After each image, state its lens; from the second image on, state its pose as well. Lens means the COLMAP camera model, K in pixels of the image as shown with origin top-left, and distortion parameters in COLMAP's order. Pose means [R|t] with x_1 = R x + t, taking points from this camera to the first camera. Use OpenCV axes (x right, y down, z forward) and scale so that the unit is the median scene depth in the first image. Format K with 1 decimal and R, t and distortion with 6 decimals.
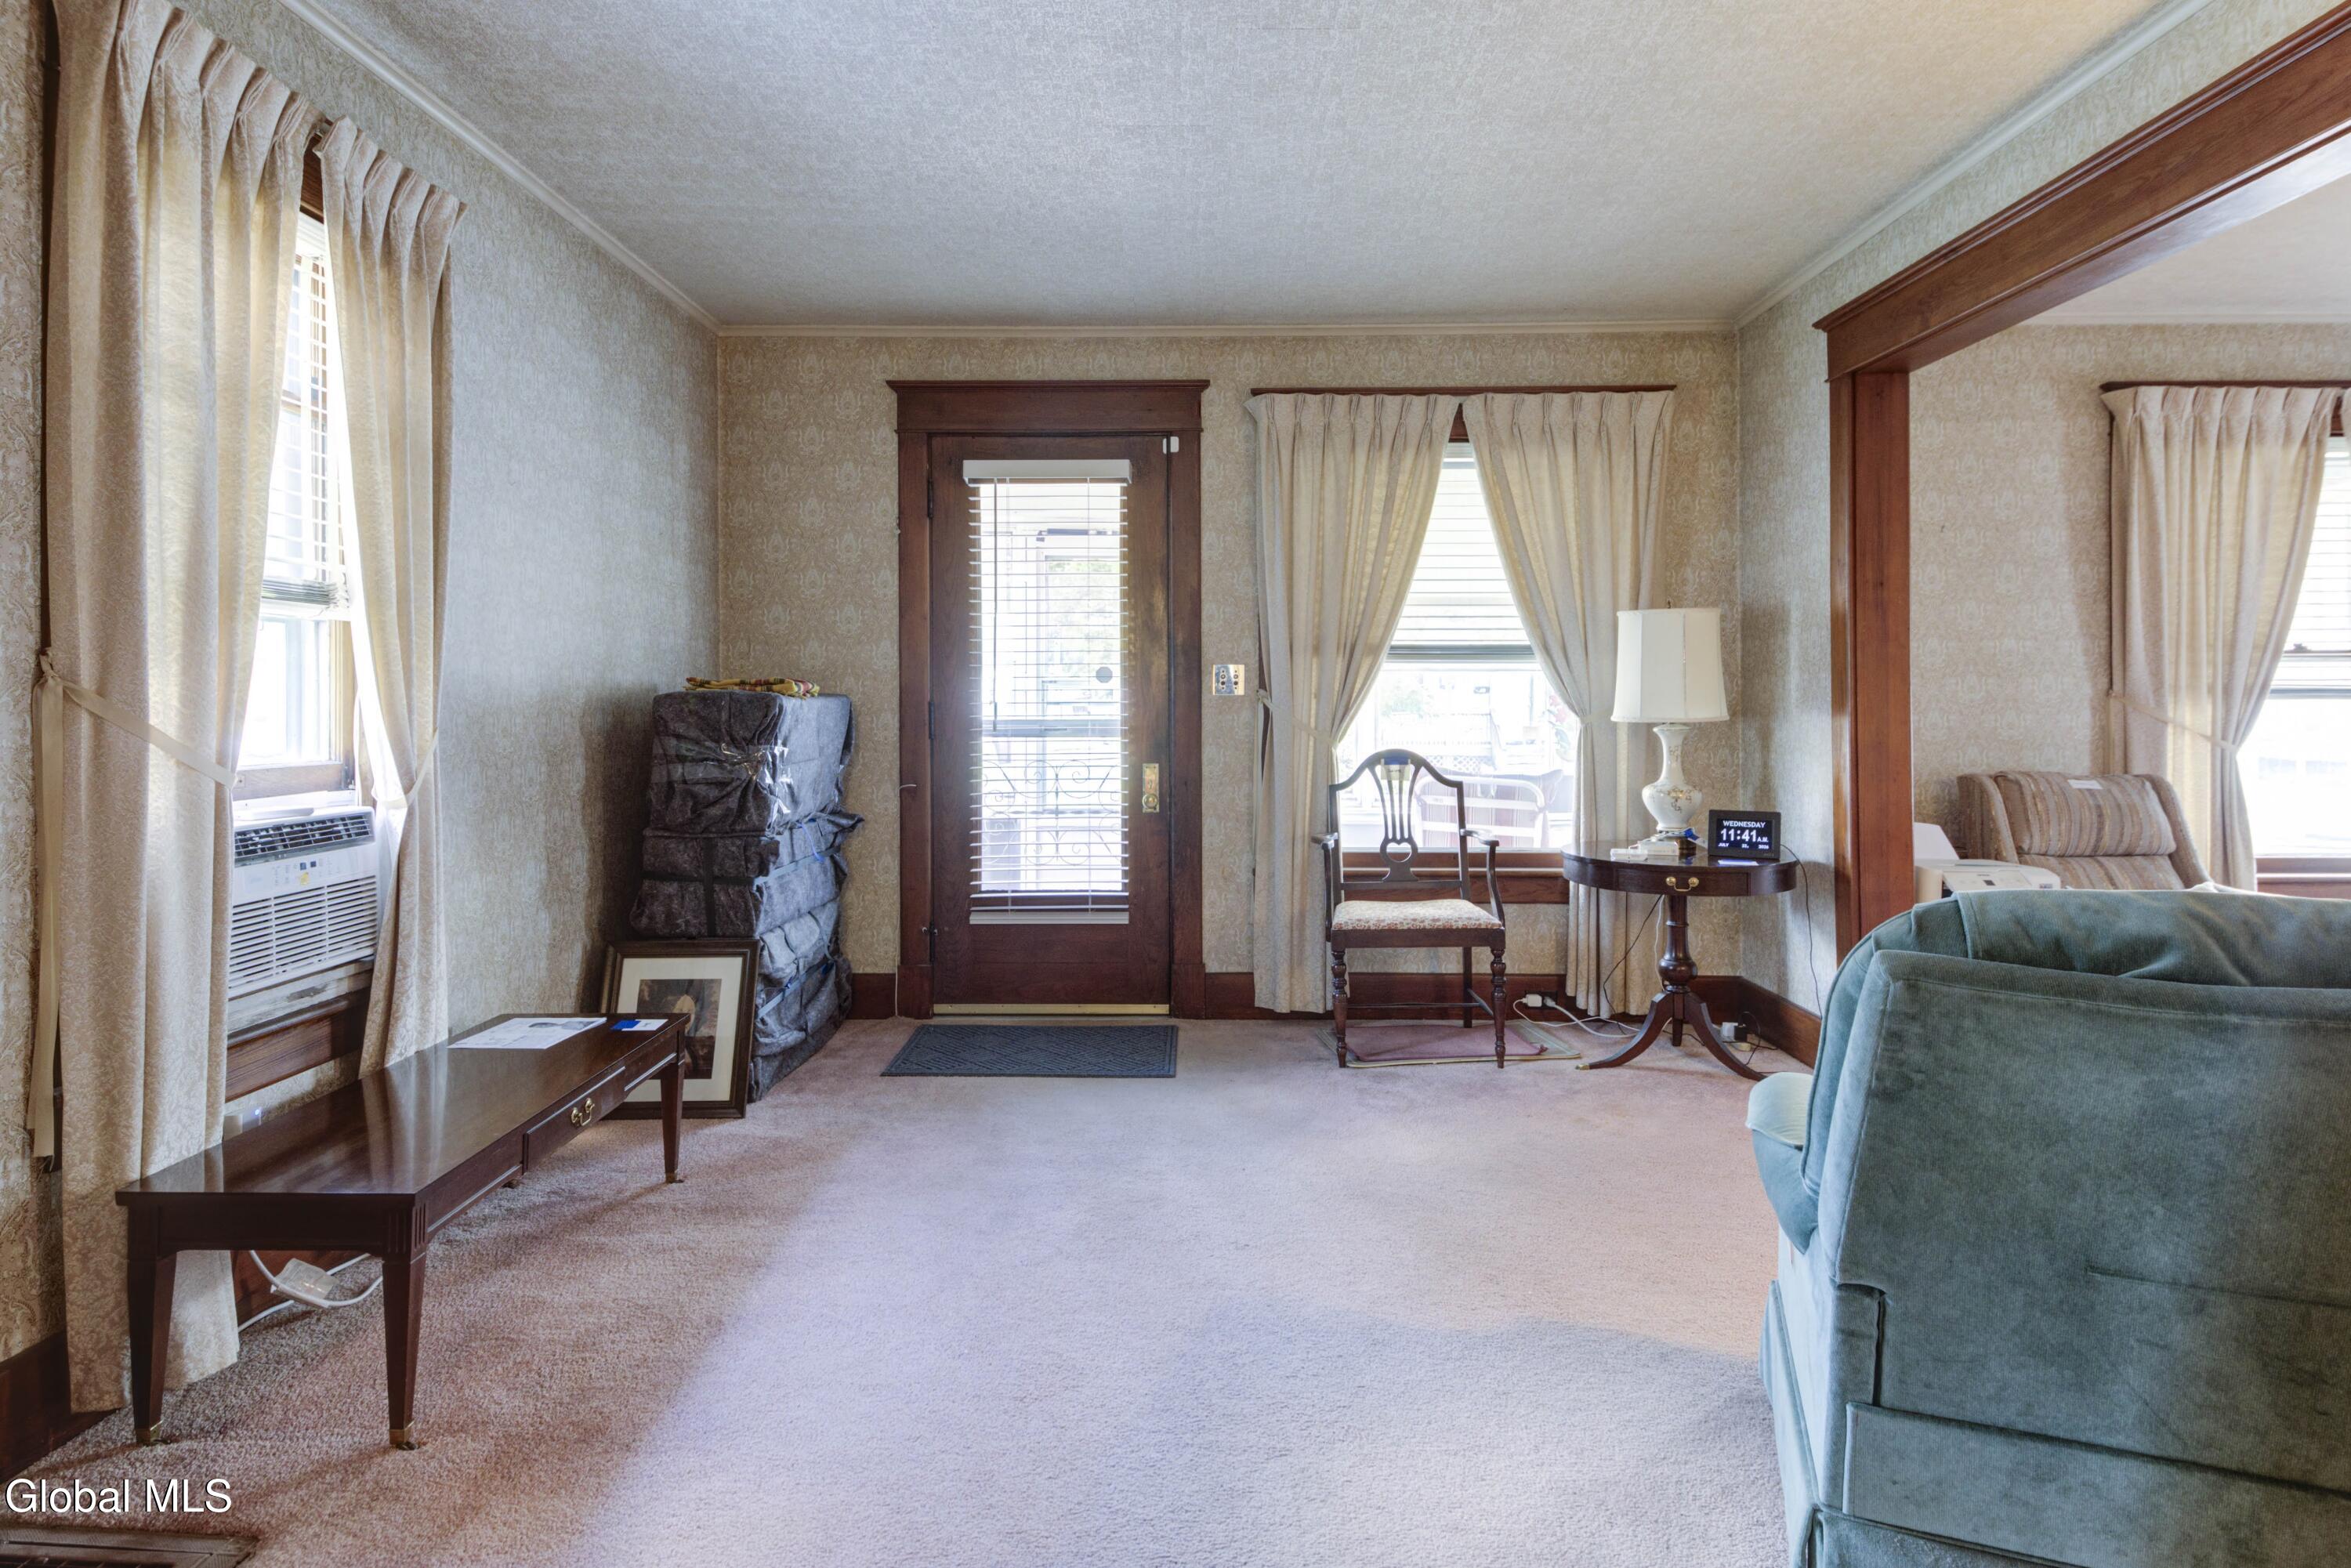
lens RADIAL K [[1349.8, 0, 1185.4], [0, 1349.8, 709.7], [0, 0, 1]] dist [0.036218, -0.000296]
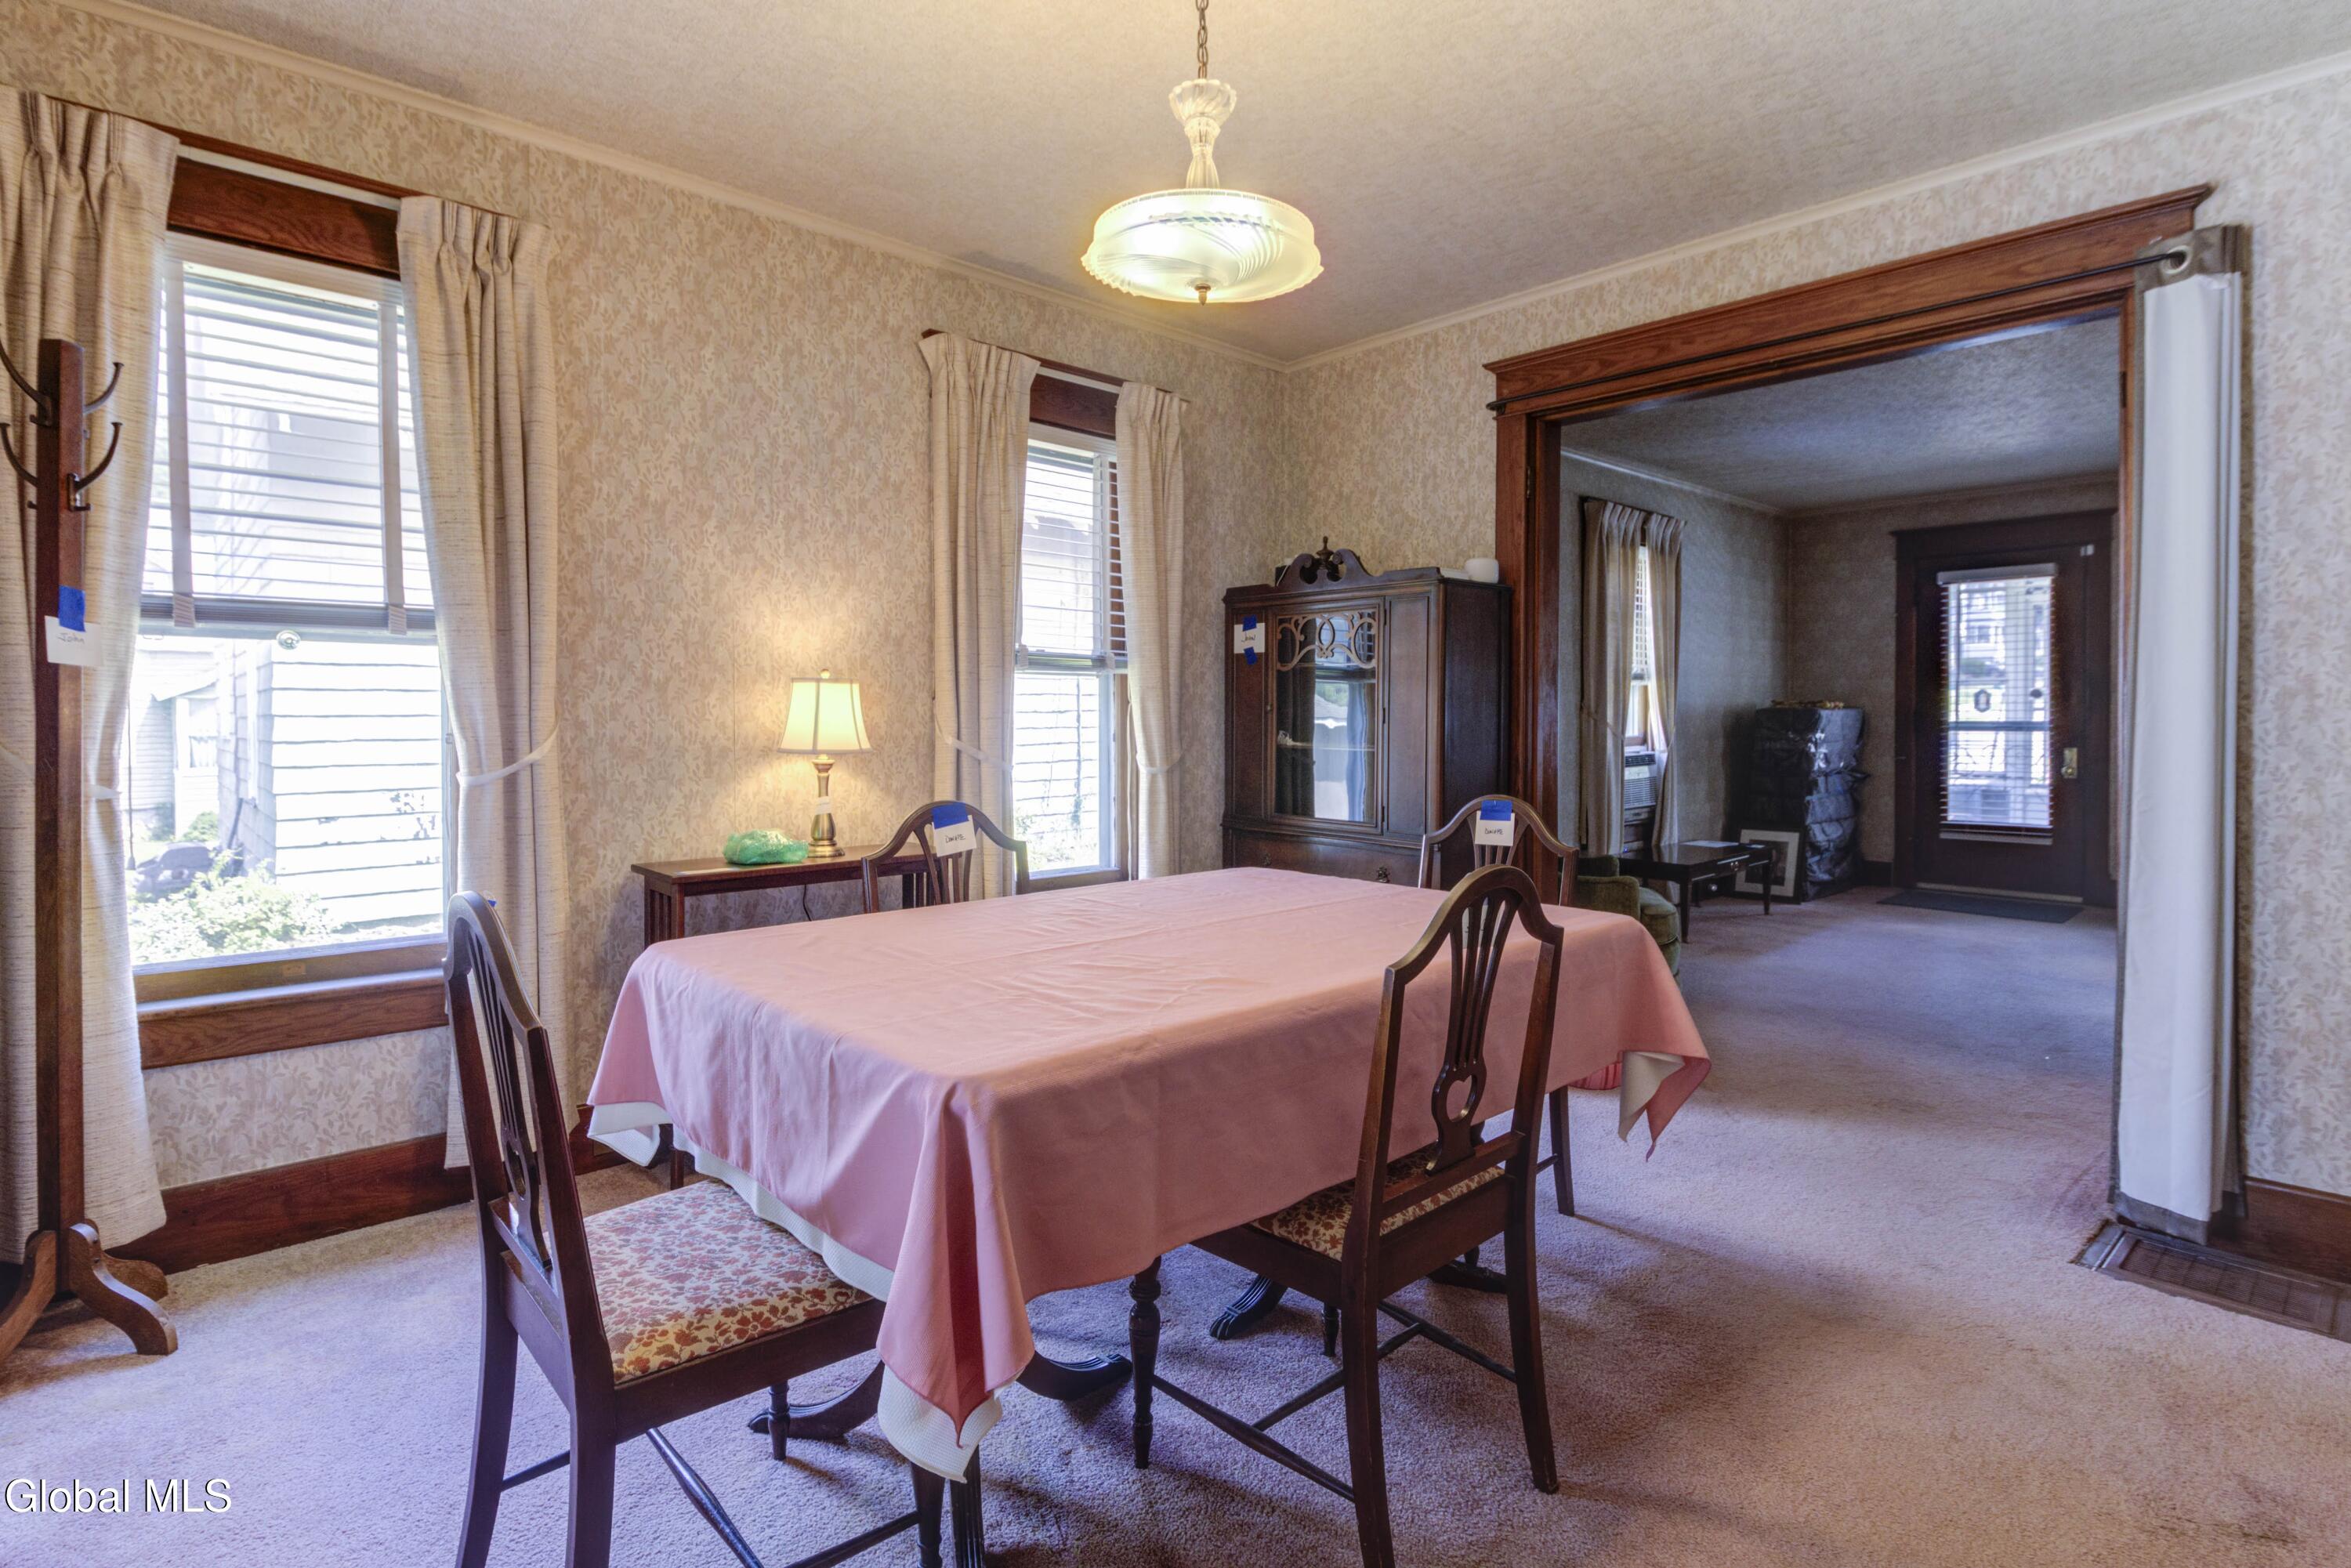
lens RADIAL K [[1171.4, 0, 1186.0], [0, 1171.4, 739.8], [0, 0, 1]] dist [0.001876, -0.000294]
pose [[0.690069, 0.010343, -0.723670, 0.316552], [0.004137, 0.999825, 0.018235, -0.000253], [0.723732, -0.015577, 0.689905, -0.900026]]
